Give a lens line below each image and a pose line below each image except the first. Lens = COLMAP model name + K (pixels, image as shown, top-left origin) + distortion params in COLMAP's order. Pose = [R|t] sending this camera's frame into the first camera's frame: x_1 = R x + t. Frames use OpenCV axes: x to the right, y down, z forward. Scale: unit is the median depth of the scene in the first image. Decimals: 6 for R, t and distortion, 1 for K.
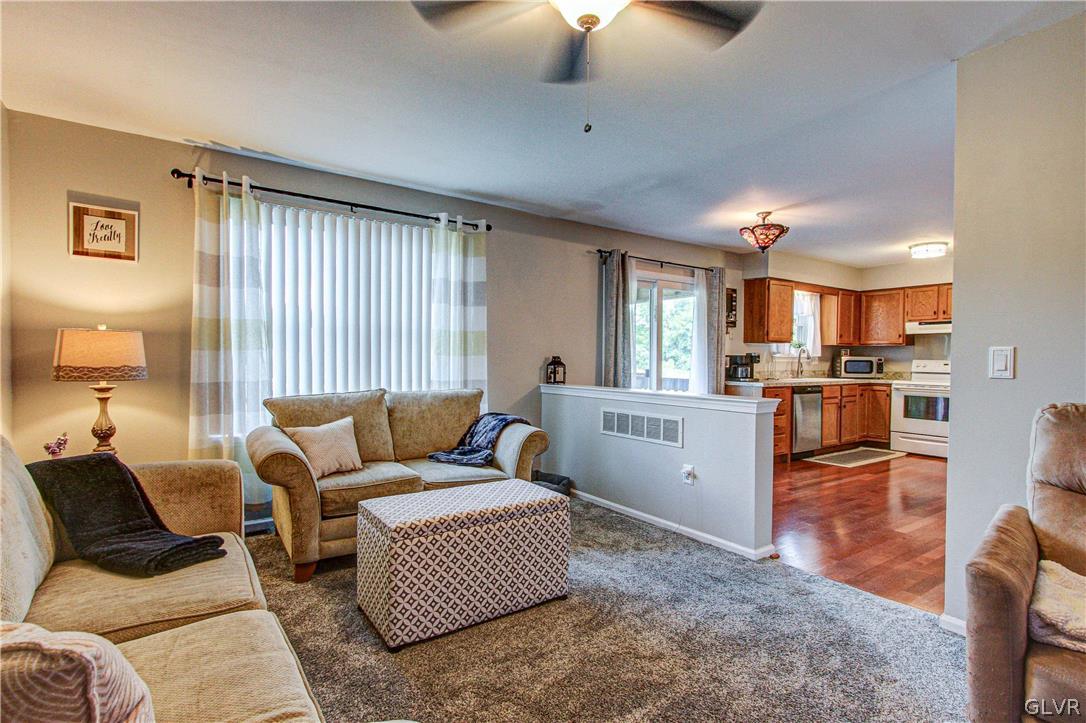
lens RADIAL K [[518.6, 0, 535.3], [0, 518.6, 367.1], [0, 0, 1]] dist [-0.000225, 0.000559]
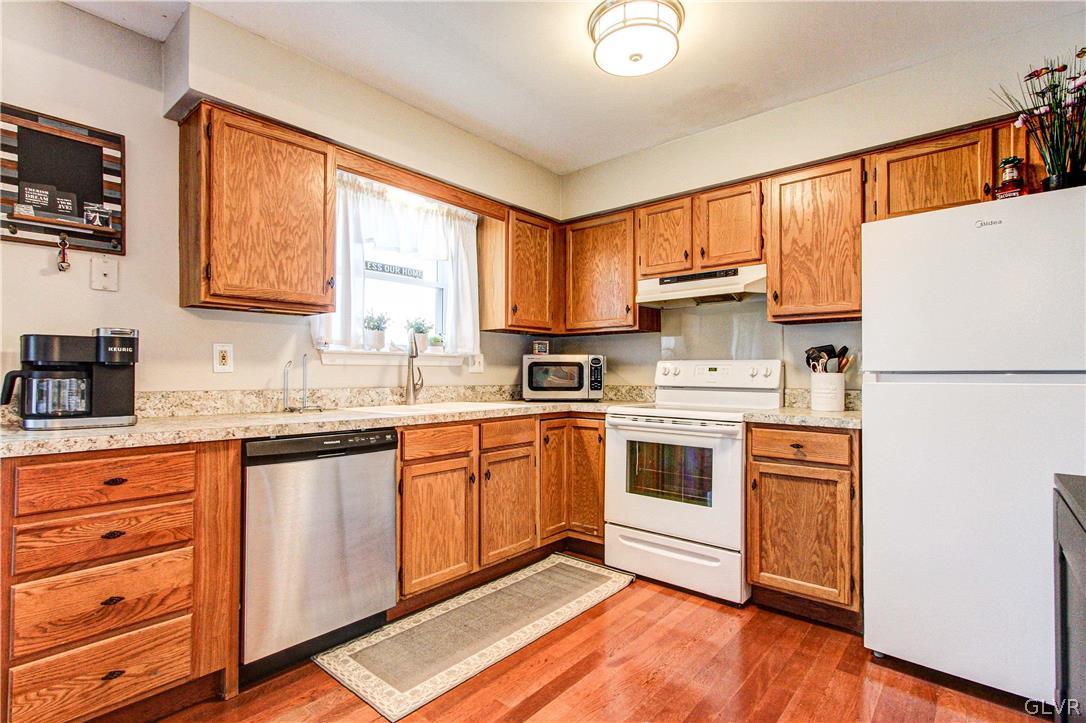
lens RADIAL K [[518.6, 0, 535.3], [0, 518.6, 367.1], [0, 0, 1]] dist [-0.000225, 0.000559]
pose [[0.966731, -0.002665, 0.255782, 0.514670], [0.010017, 0.999573, -0.027448, 0.004095], [-0.255599, 0.029097, 0.966345, 0.584976]]
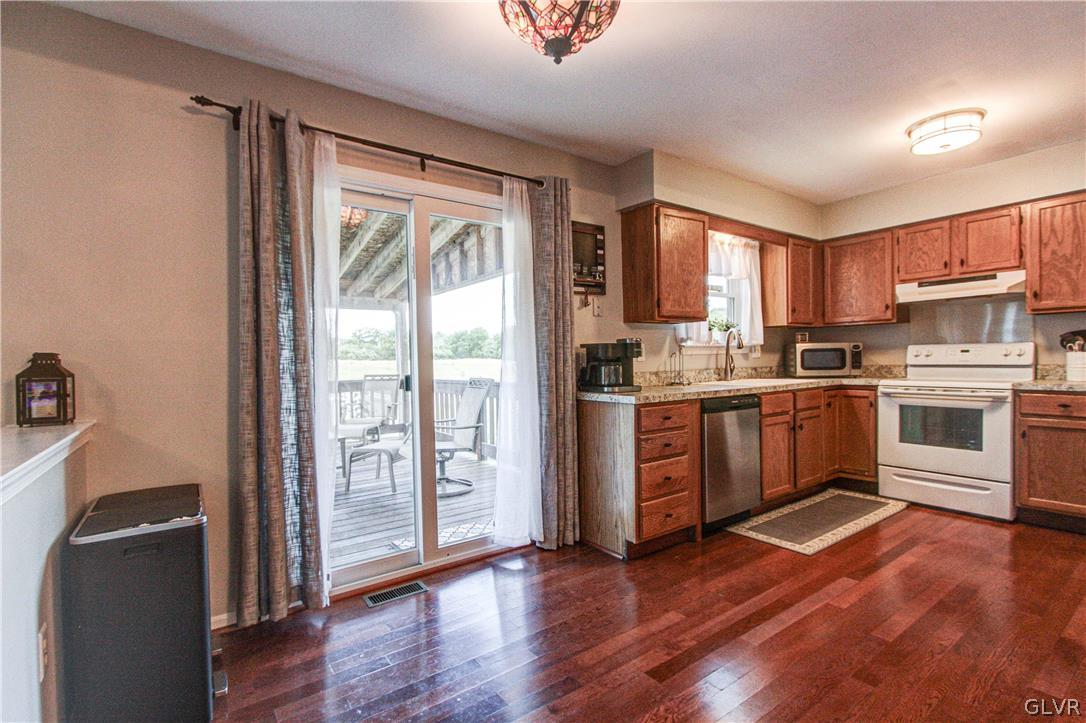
lens RADIAL K [[496.2, 0, 538.0], [0, 496.2, 367.6], [0, 0, 1]] dist [-0.000255, 0.000455]
pose [[0.999195, -0.028392, 0.028350, 0.277172], [0.028426, 0.999596, -0.000801, 0.000522], [-0.028316, 0.001606, 0.999598, 0.434334]]
